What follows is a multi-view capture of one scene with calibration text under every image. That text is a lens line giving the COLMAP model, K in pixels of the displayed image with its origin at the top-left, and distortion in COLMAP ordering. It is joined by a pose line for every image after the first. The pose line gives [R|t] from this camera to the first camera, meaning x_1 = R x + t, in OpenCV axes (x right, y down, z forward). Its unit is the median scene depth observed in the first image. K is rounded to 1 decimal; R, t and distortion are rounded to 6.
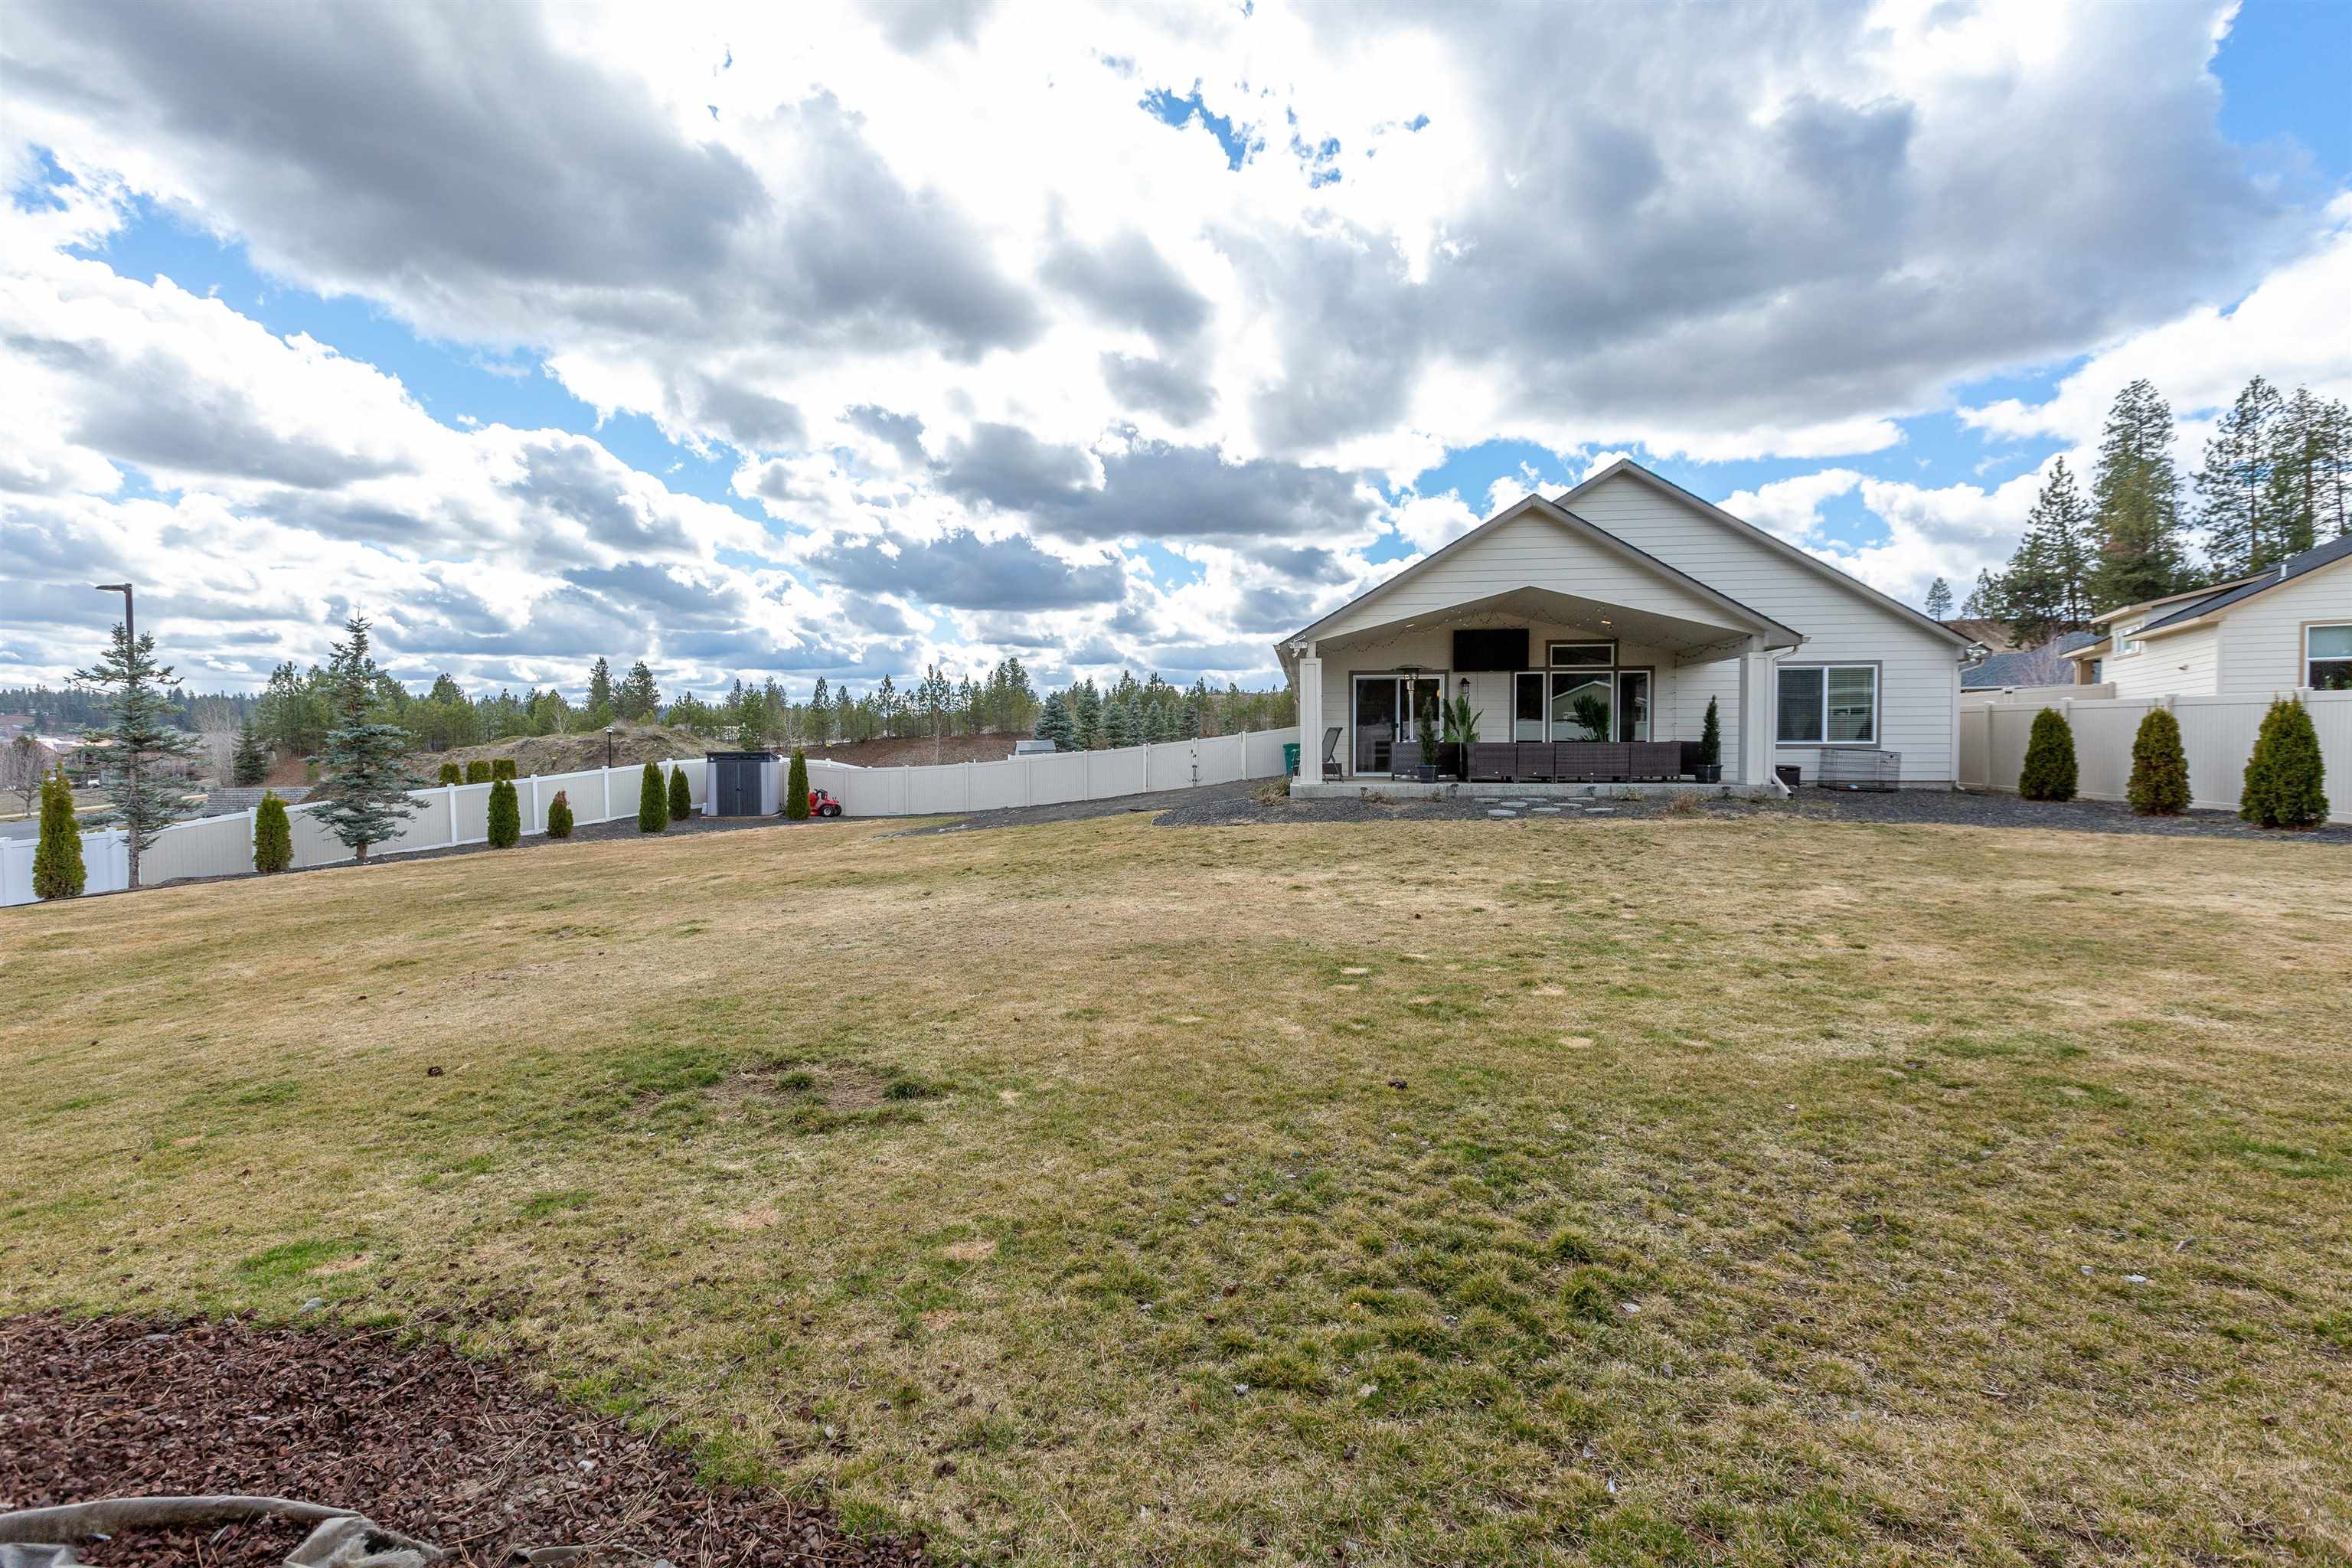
lens RADIAL K [[1057.1, 0, 1169.6], [0, 1057.1, 773.7], [0, 0, 1]] dist [-0.000498, -0.000017]
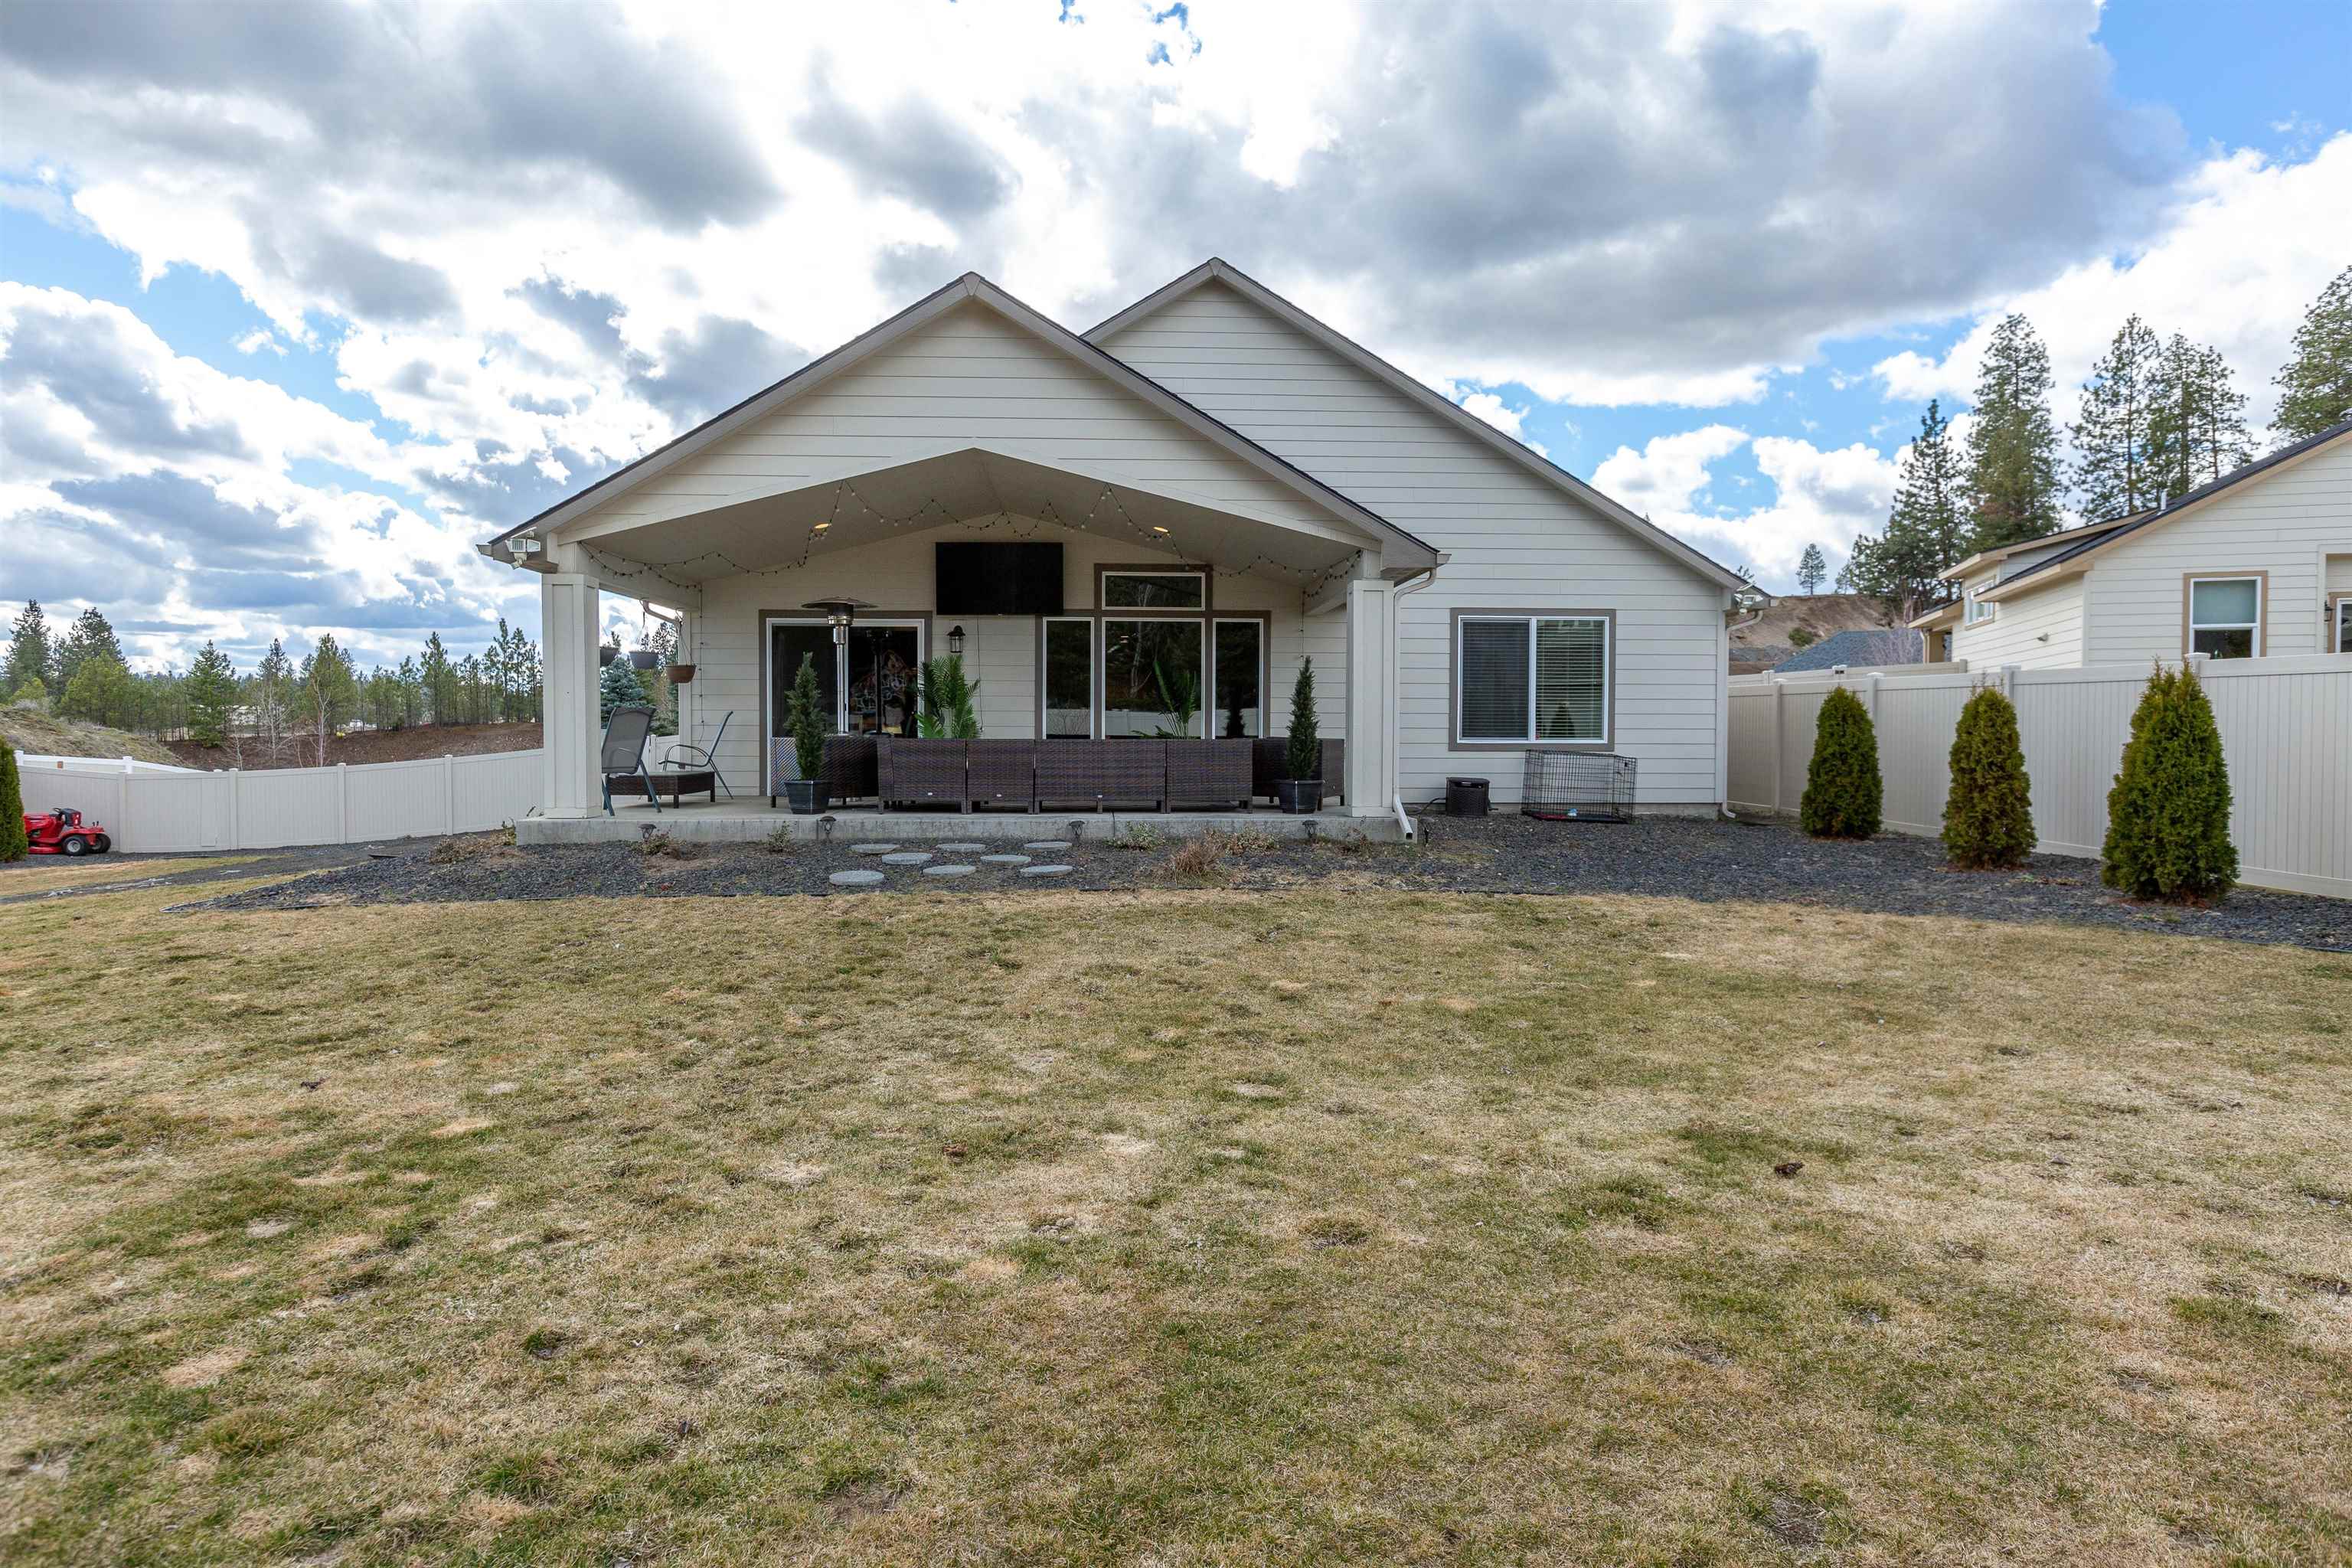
lens RADIAL K [[1354.5, 0, 1174.8], [0, 1354.5, 770.7], [0, 0, 1]] dist [0.000666, -0.002285]
pose [[0.983272, 0.001468, 0.182135, 0.234797], [-0.001040, 0.999996, -0.002447, -0.008626], [-0.182138, 0.002216, 0.983271, 0.225689]]
